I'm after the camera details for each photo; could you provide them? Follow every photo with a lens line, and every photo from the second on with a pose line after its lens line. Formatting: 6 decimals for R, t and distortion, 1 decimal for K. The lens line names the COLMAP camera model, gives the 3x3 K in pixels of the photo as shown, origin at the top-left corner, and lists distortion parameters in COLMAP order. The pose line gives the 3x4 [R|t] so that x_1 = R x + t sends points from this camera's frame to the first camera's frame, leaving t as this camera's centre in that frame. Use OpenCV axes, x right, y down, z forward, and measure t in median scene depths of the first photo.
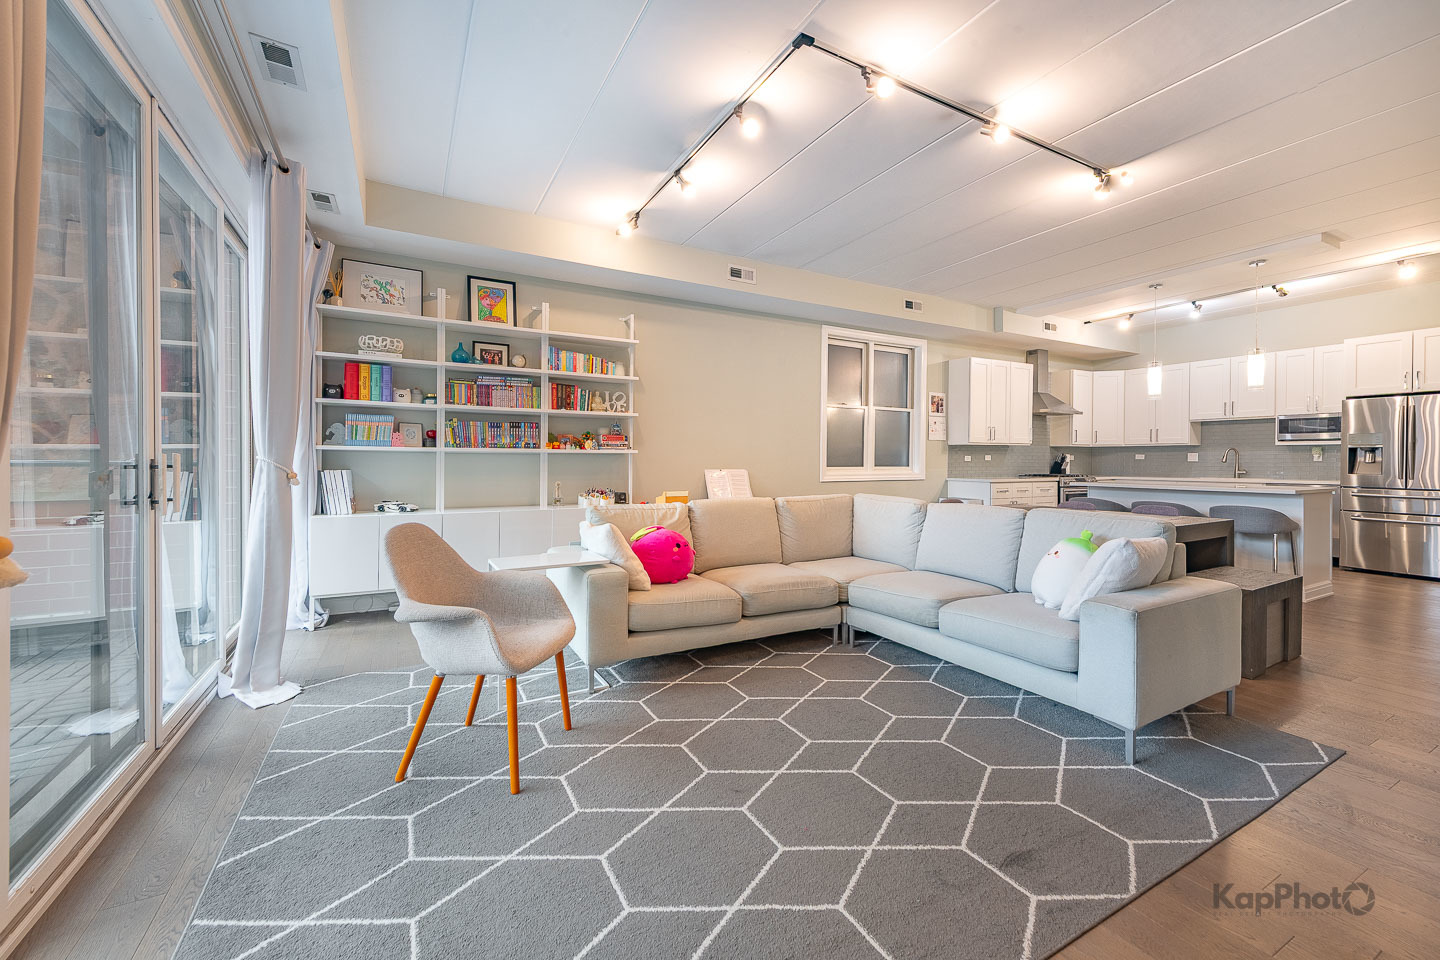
lens RADIAL K [[585.5, 0, 718.8], [0, 585.5, 464.3], [0, 0, 1]] dist [0.017376, -0.006402]
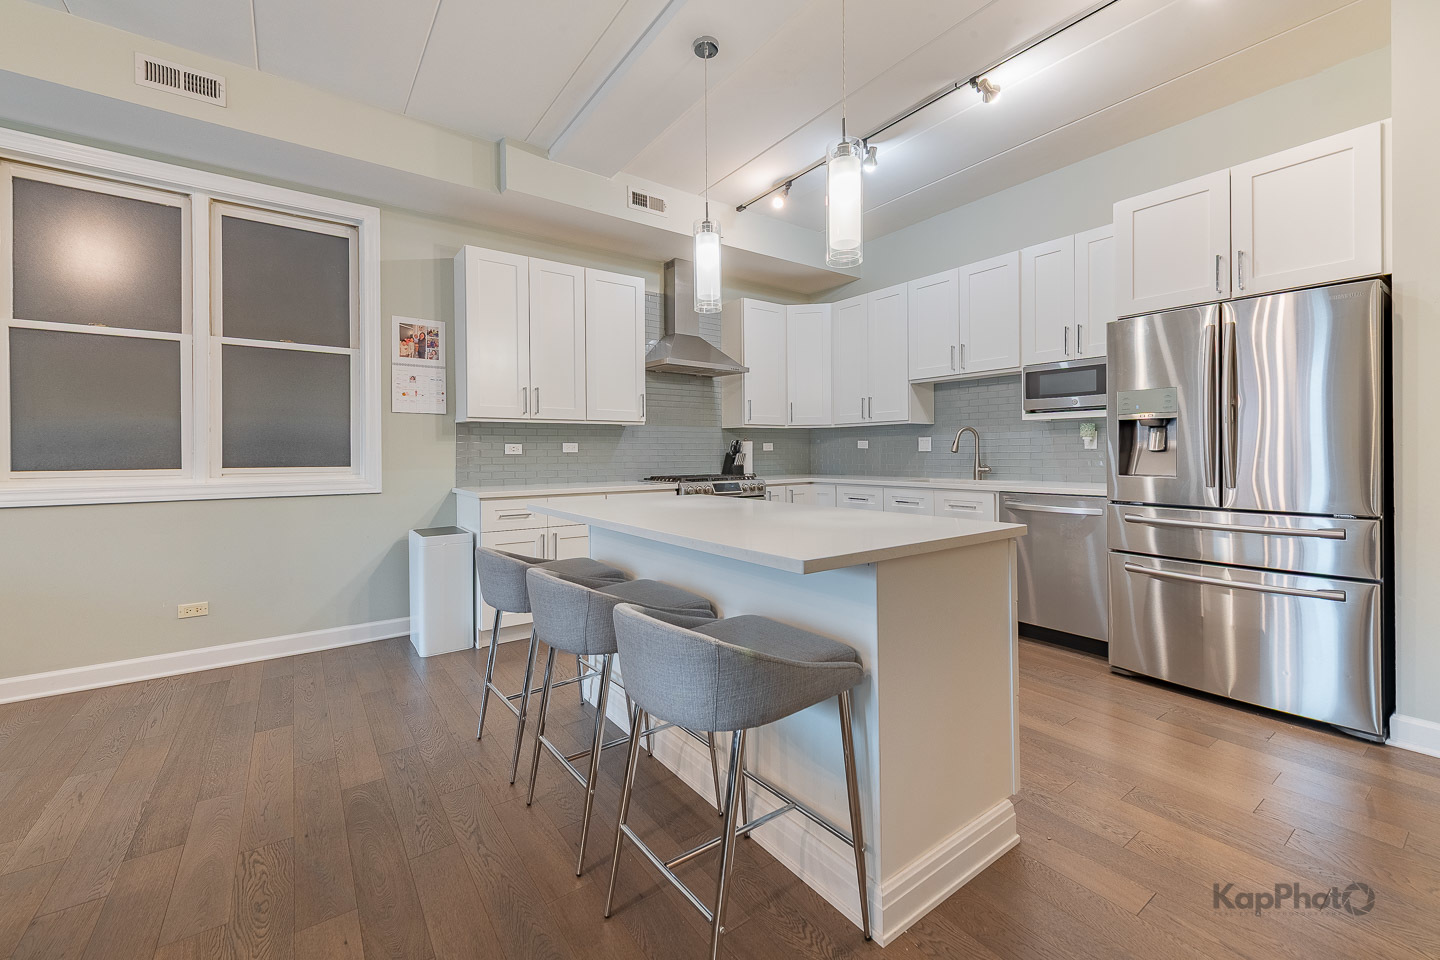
lens RADIAL K [[587.0, 0, 725.2], [0, 587.0, 452.3], [0, 0, 1]] dist [0.016243, -0.000223]
pose [[0.992421, -0.008227, 0.122607, 0.902976], [0.009275, 0.999925, -0.007985, -0.001473], [-0.122532, 0.009061, 0.992423, 0.739977]]
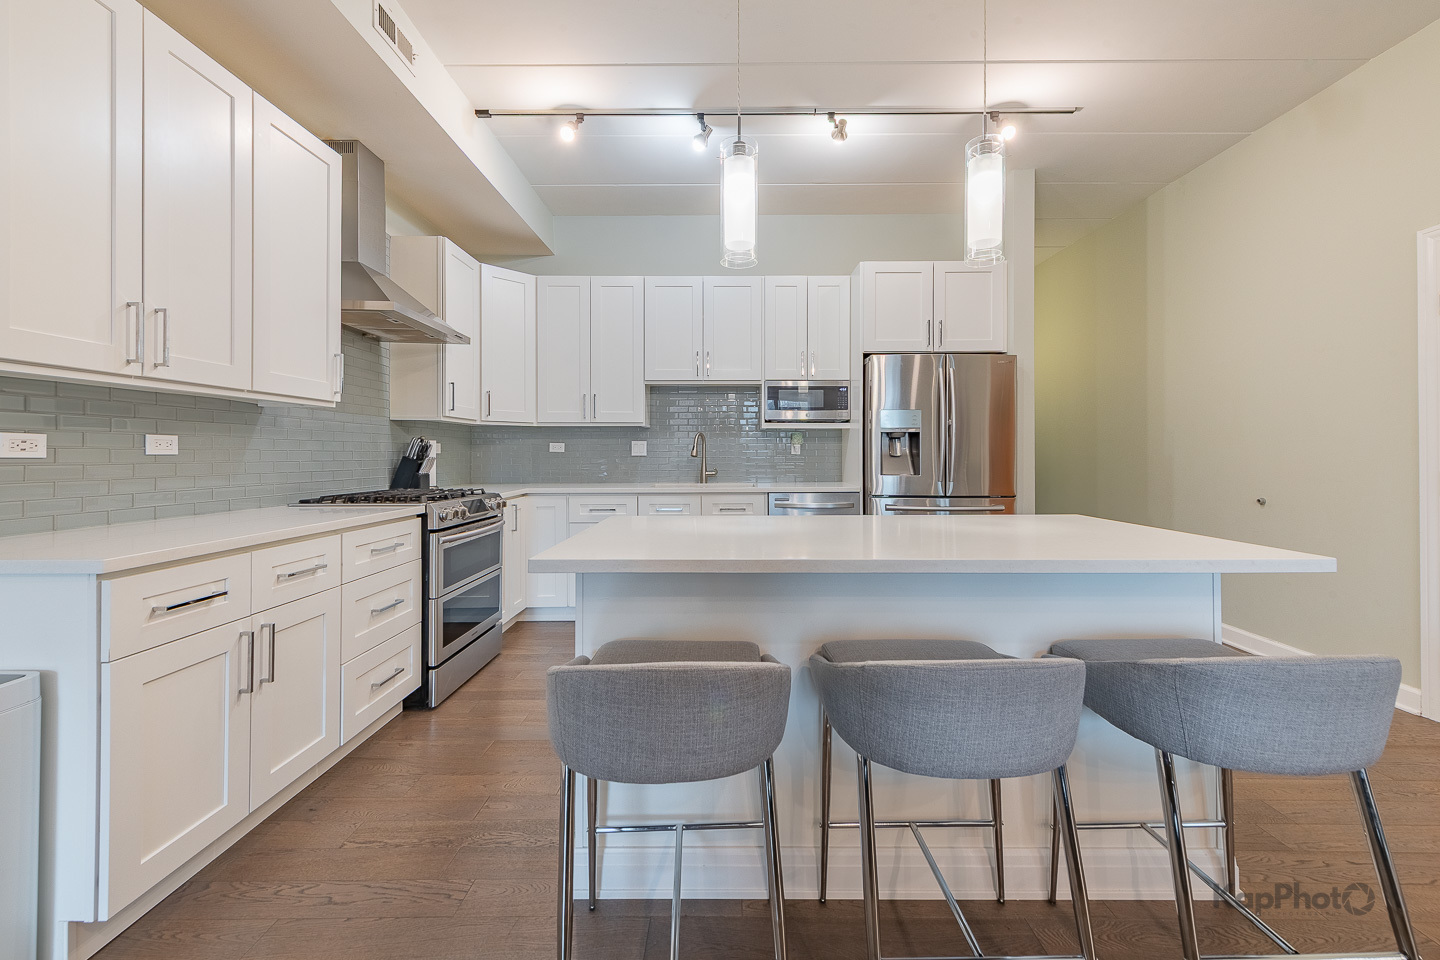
lens RADIAL K [[587.0, 0, 725.2], [0, 587.0, 452.3], [0, 0, 1]] dist [0.016243, -0.000223]
pose [[0.490979, 0.001138, 0.871171, 0.592867], [0.009646, 0.999931, -0.006742, -0.005750], [-0.871118, 0.011713, 0.490934, 1.103463]]
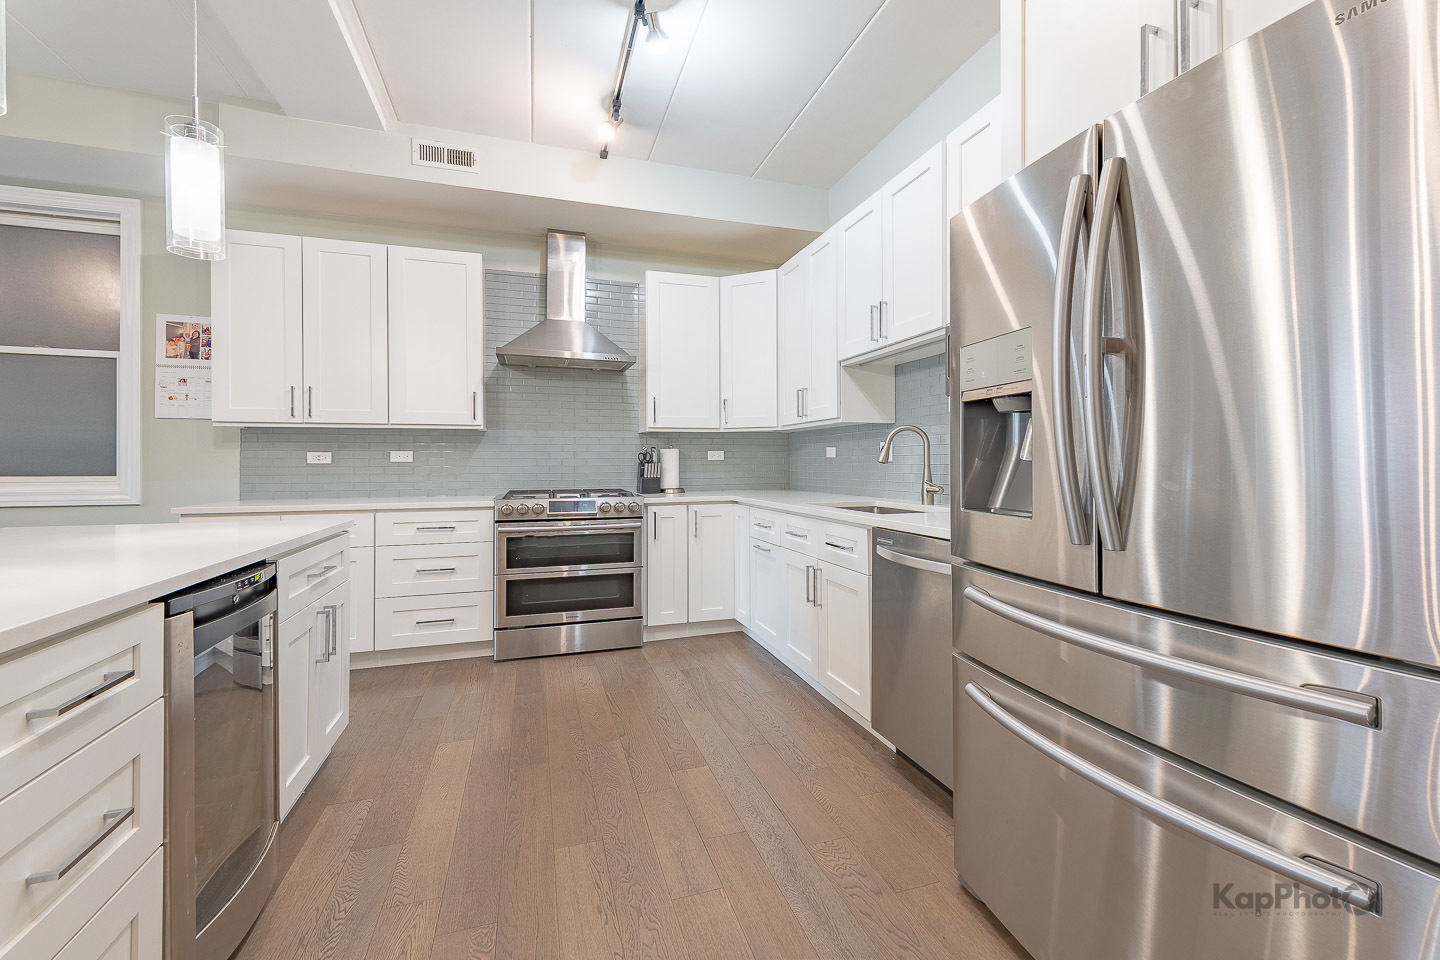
lens RADIAL K [[597.6, 0, 721.6], [0, 597.6, 462.3], [0, 0, 1]] dist [0.002012, 0.000070]
pose [[0.979661, -0.003843, -0.200625, 1.372985], [0.002624, 0.999976, -0.006340, -0.004156], [0.200645, 0.005685, 0.979648, 0.980726]]
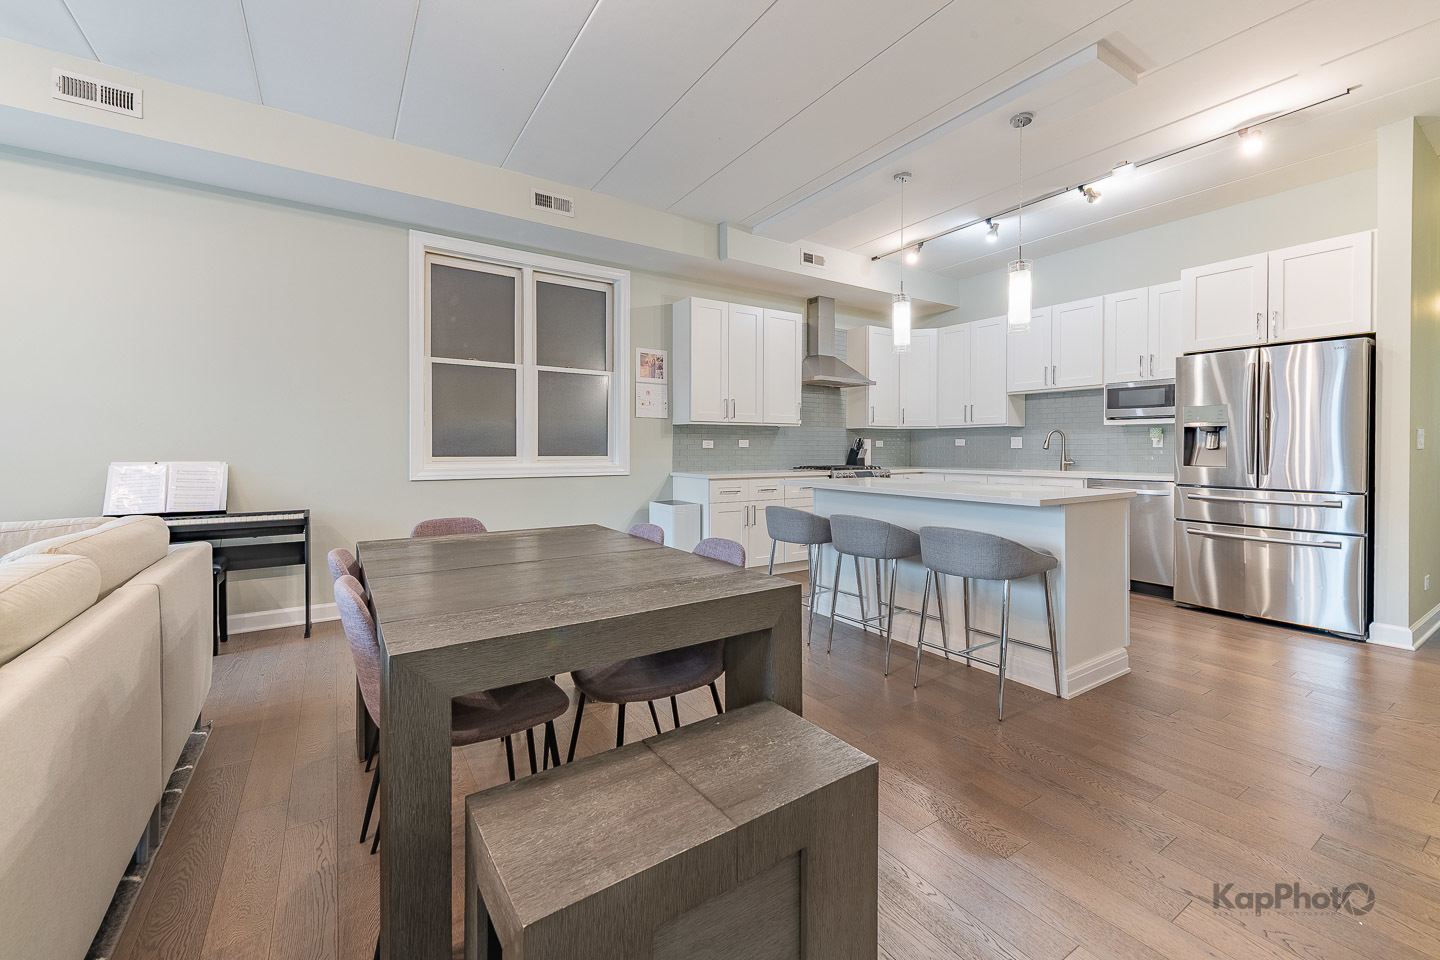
lens RADIAL K [[587.0, 0, 725.2], [0, 587.0, 452.3], [0, 0, 1]] dist [0.016243, -0.000223]
pose [[0.997015, -0.001250, 0.077192, 0.641780], [0.001328, 0.999999, -0.000951, 0.001084], [-0.077191, 0.001051, 0.997016, 0.480207]]
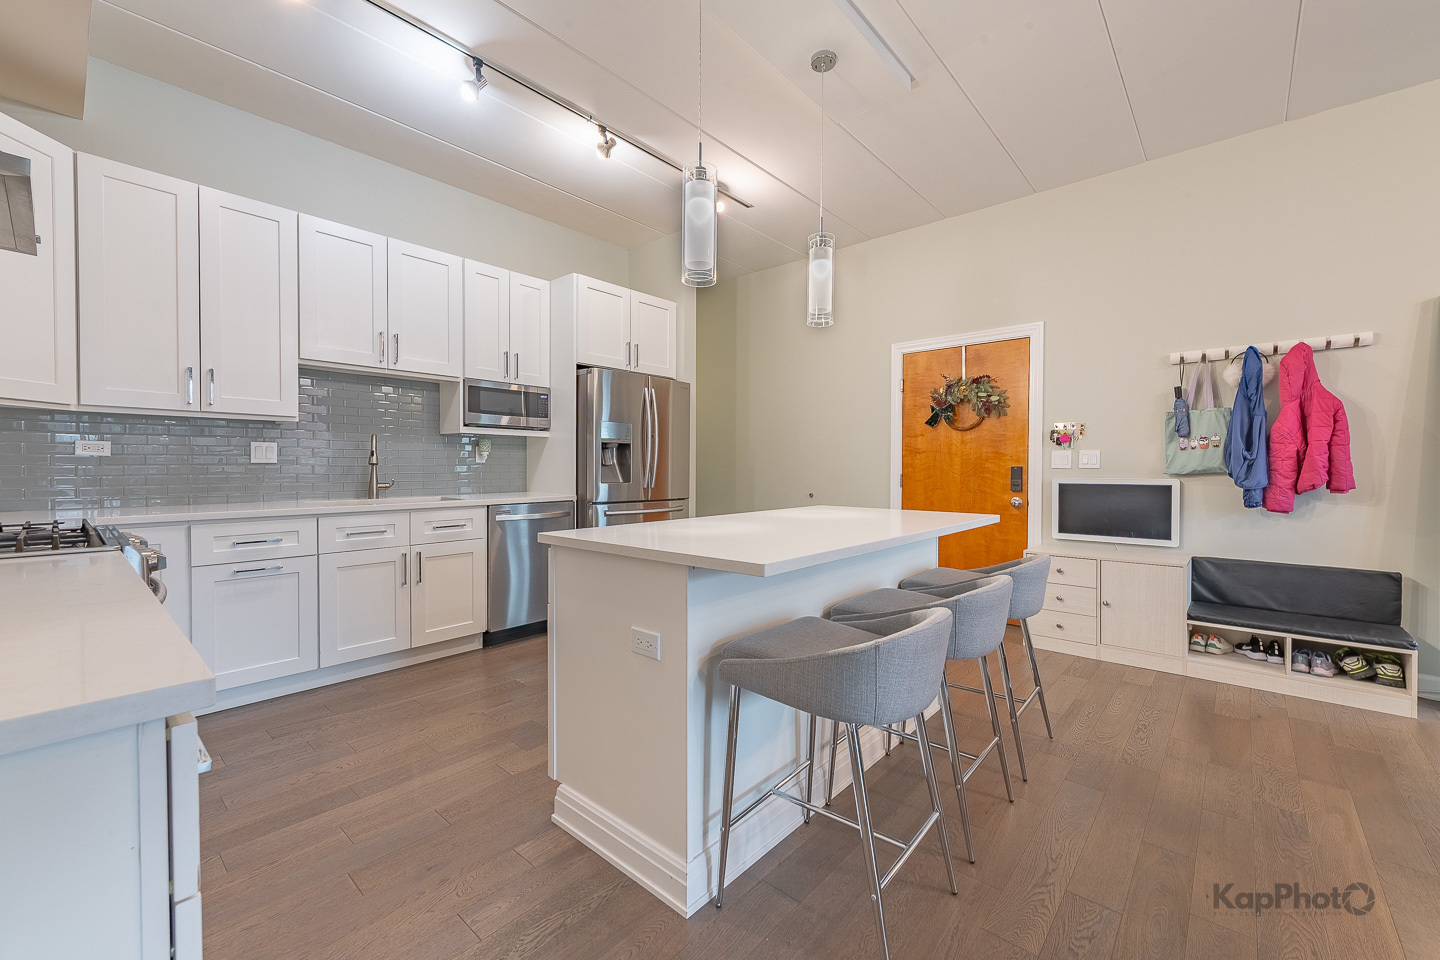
lens RADIAL K [[585.5, 0, 718.8], [0, 585.5, 464.3], [0, 0, 1]] dist [0.017376, -0.006402]
pose [[-0.328997, 0.000808, 0.944331, 0.549547], [0.003949, 0.999992, 0.000520, -0.004869], [-0.944323, 0.003900, -0.328998, 1.432037]]
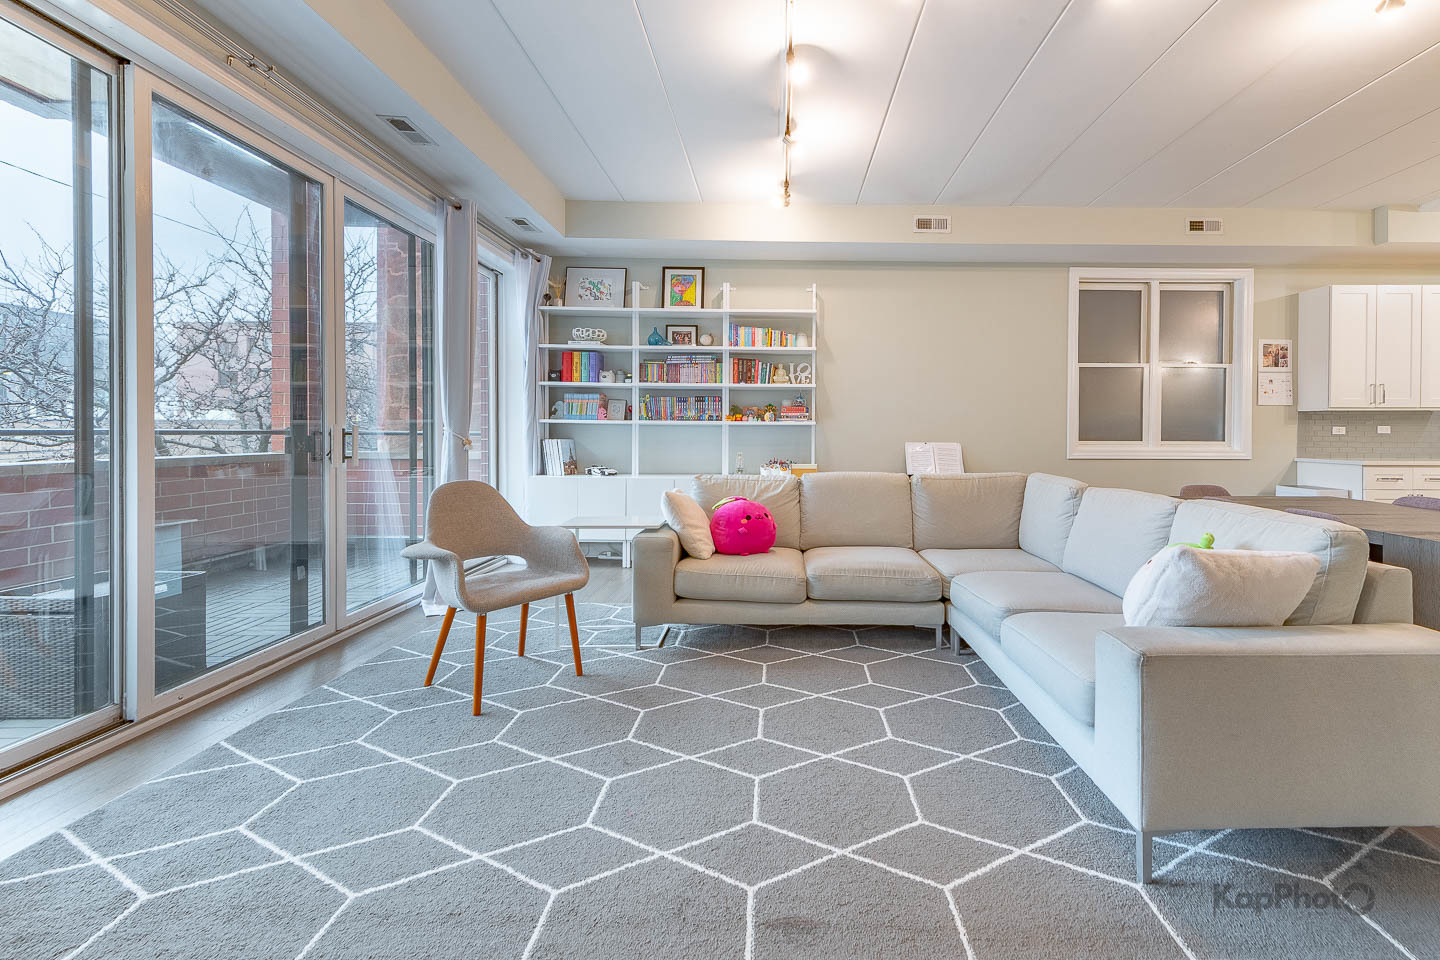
lens RADIAL K [[603.7, 0, 793.7], [0, 603.7, 435.1], [0, 0, 1]] dist [0.014482, -0.000190]
pose [[0.882414, 0.002784, -0.470466, 0.320914], [-0.005271, 0.999978, -0.003970, 0.002892], [0.470445, 0.005983, 0.882409, 0.096381]]
